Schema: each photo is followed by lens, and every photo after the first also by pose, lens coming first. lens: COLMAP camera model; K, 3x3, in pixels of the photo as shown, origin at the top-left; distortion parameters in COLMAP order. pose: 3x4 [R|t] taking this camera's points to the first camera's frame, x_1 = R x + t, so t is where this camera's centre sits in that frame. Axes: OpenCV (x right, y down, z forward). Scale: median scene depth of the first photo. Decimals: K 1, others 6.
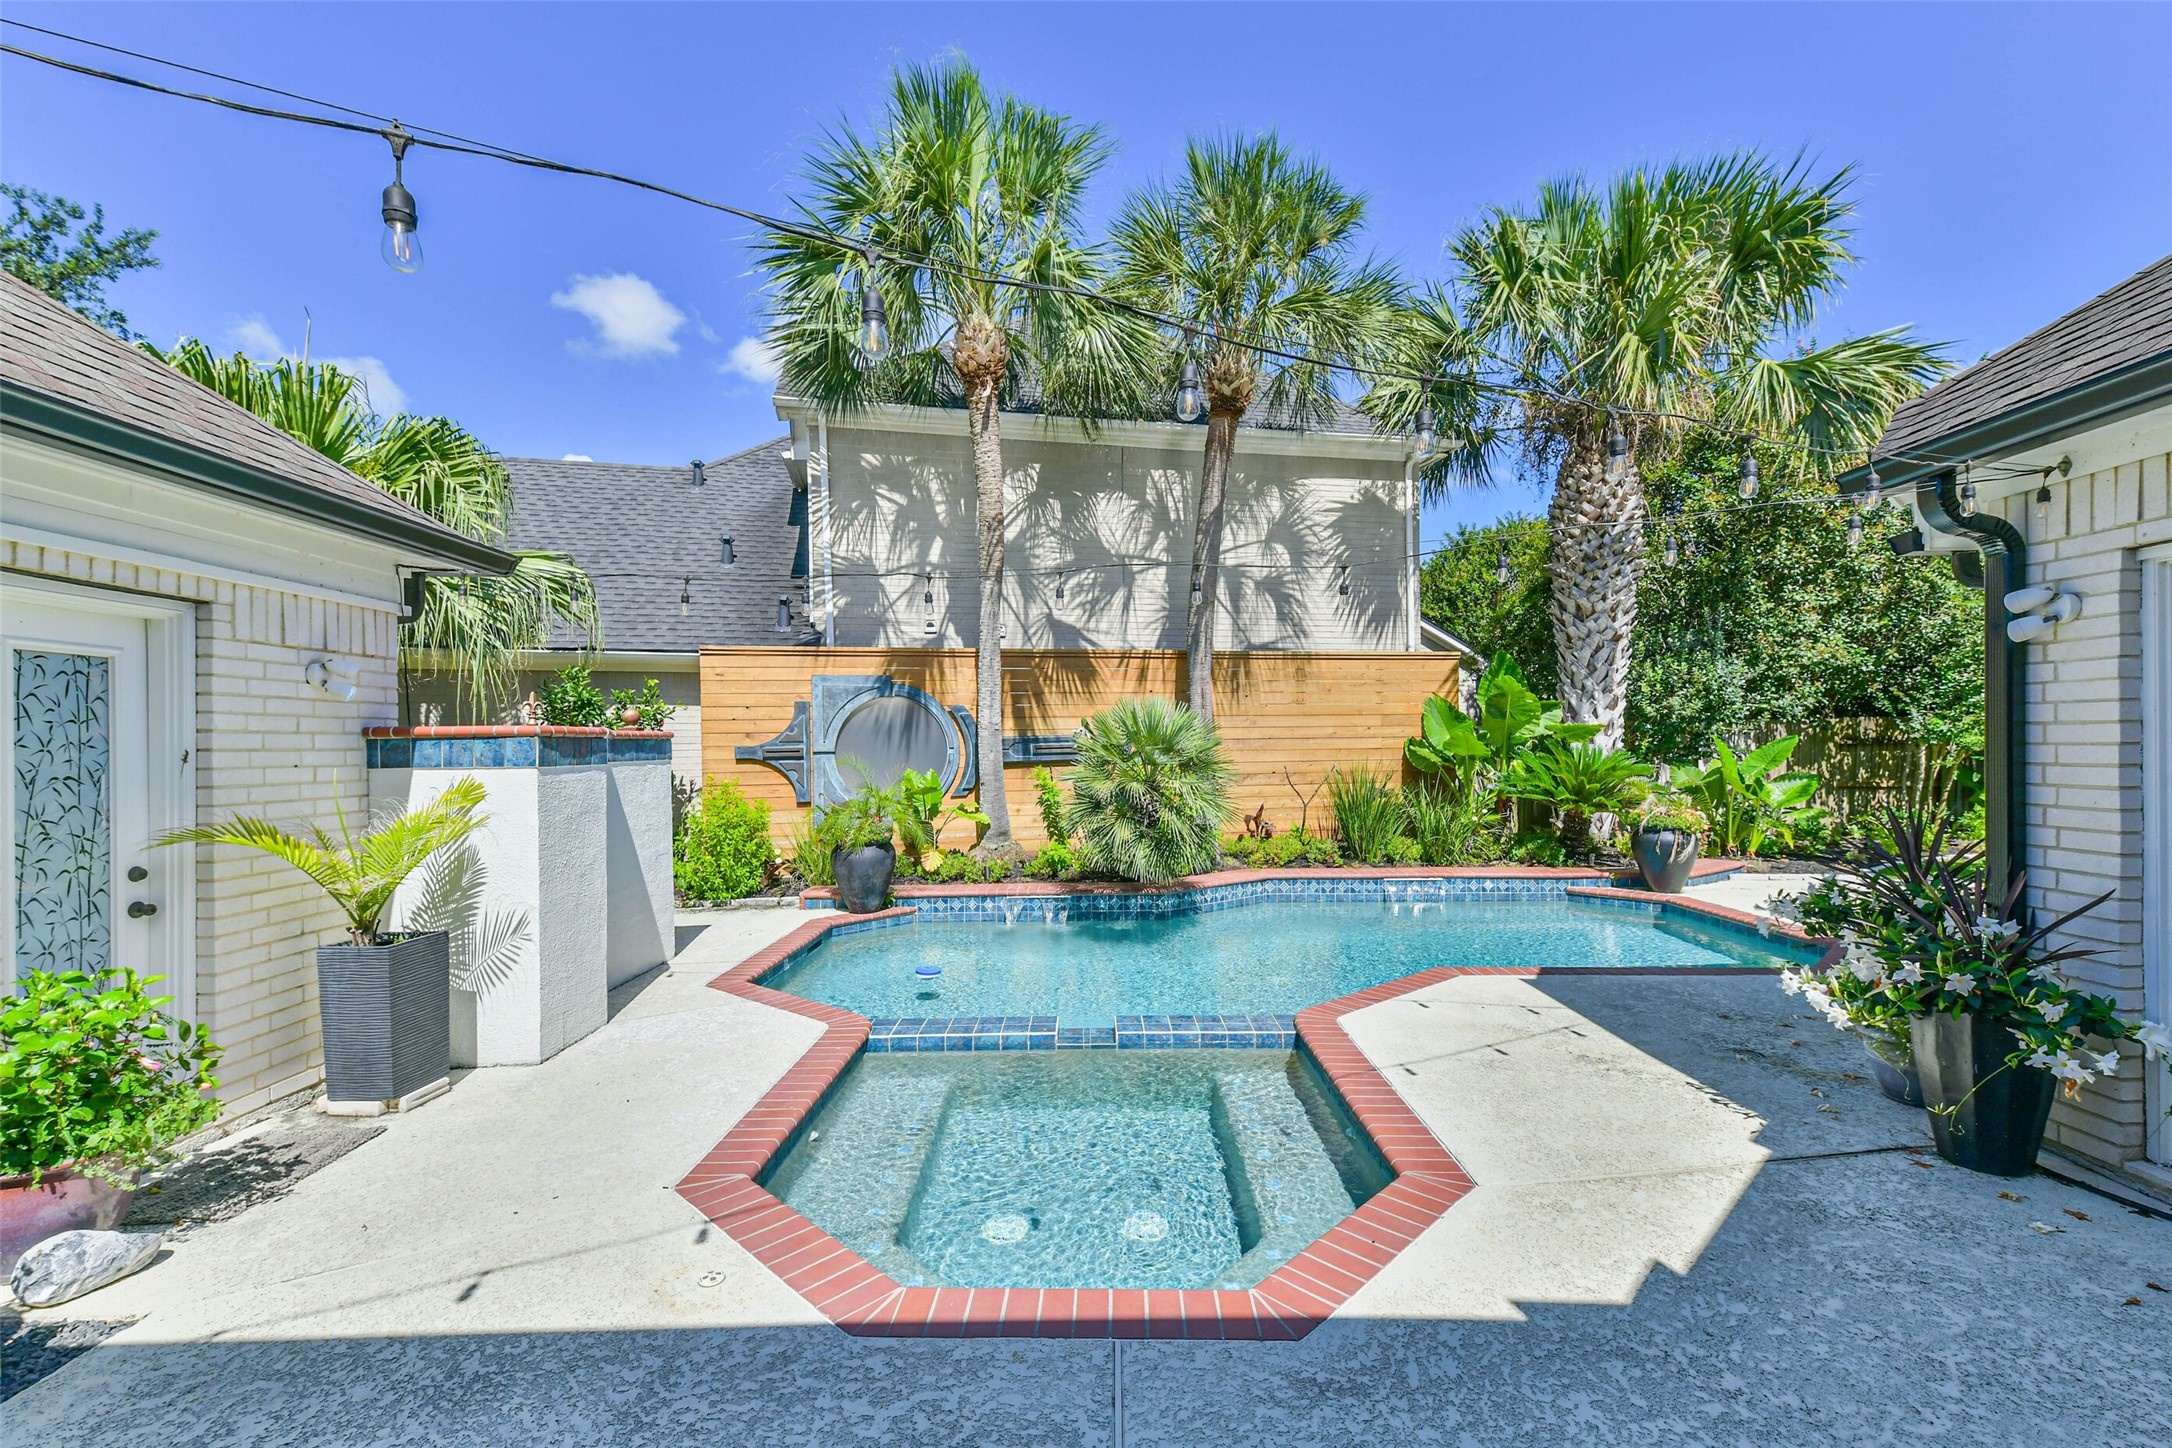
lens RADIAL K [[891.7, 0, 1104.9], [0, 891.7, 750.8], [0, 0, 1]] dist [0.030575, -0.002886]
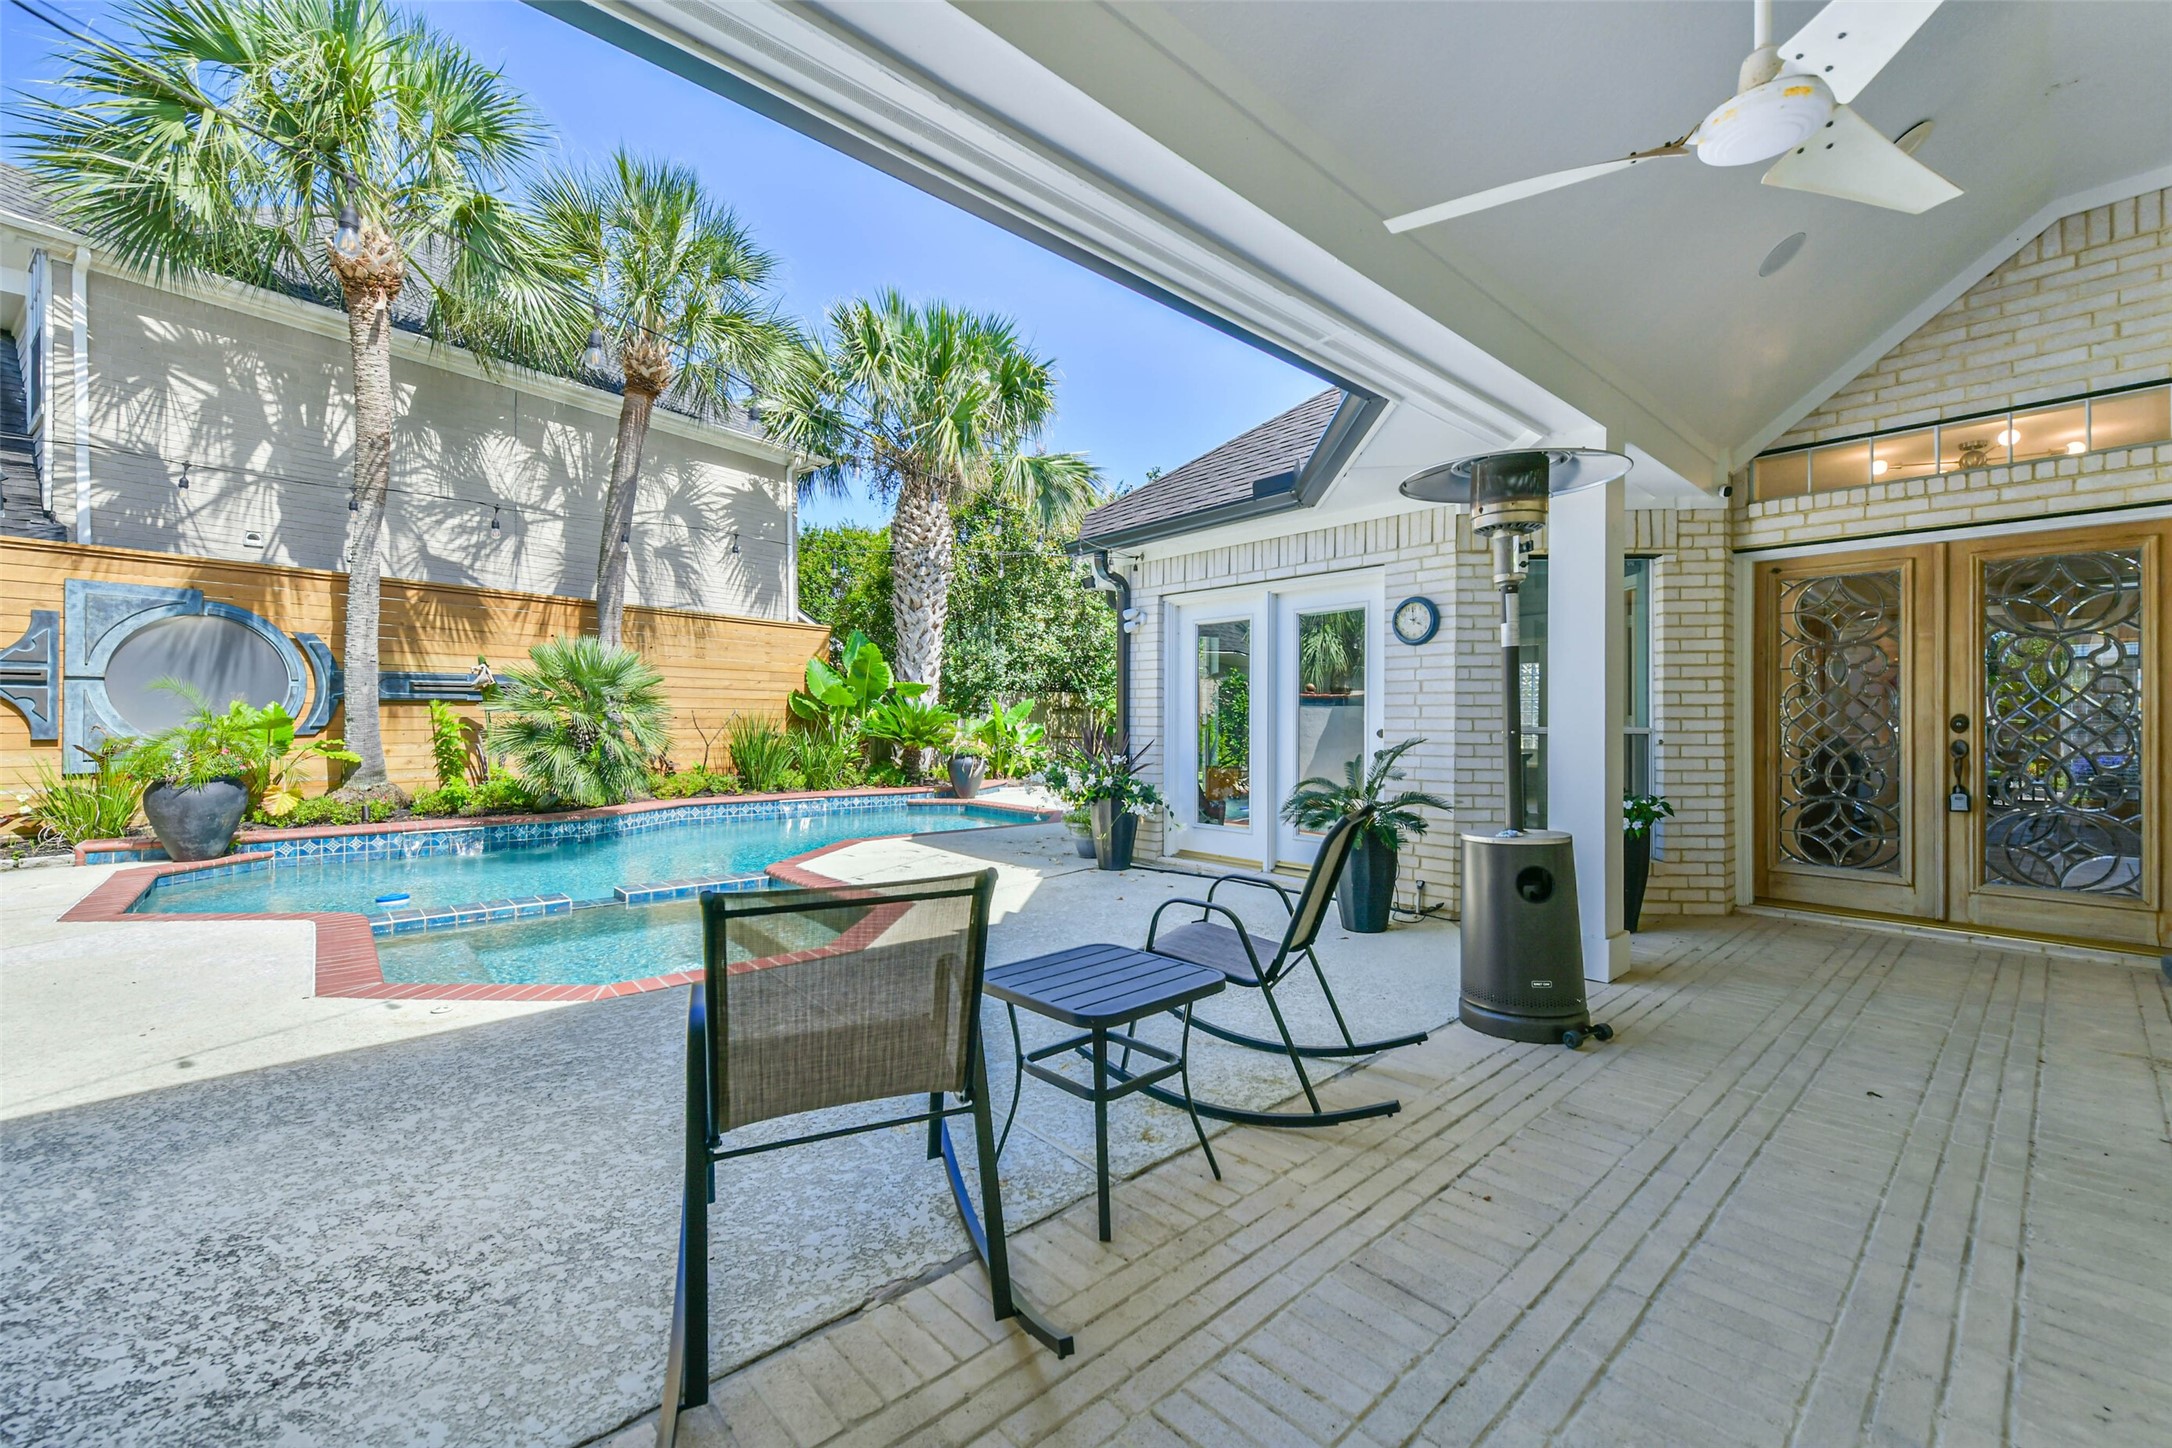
lens RADIAL K [[857.8, 0, 1081.7], [0, 857.8, 720.2], [0, 0, 1]] dist [0.023792, -0.004435]
pose [[0.749299, 0.014811, 0.662067, -0.162340], [-0.006744, 0.999869, -0.014735, 0.044520], [-0.662198, 0.006576, 0.749300, -0.170752]]
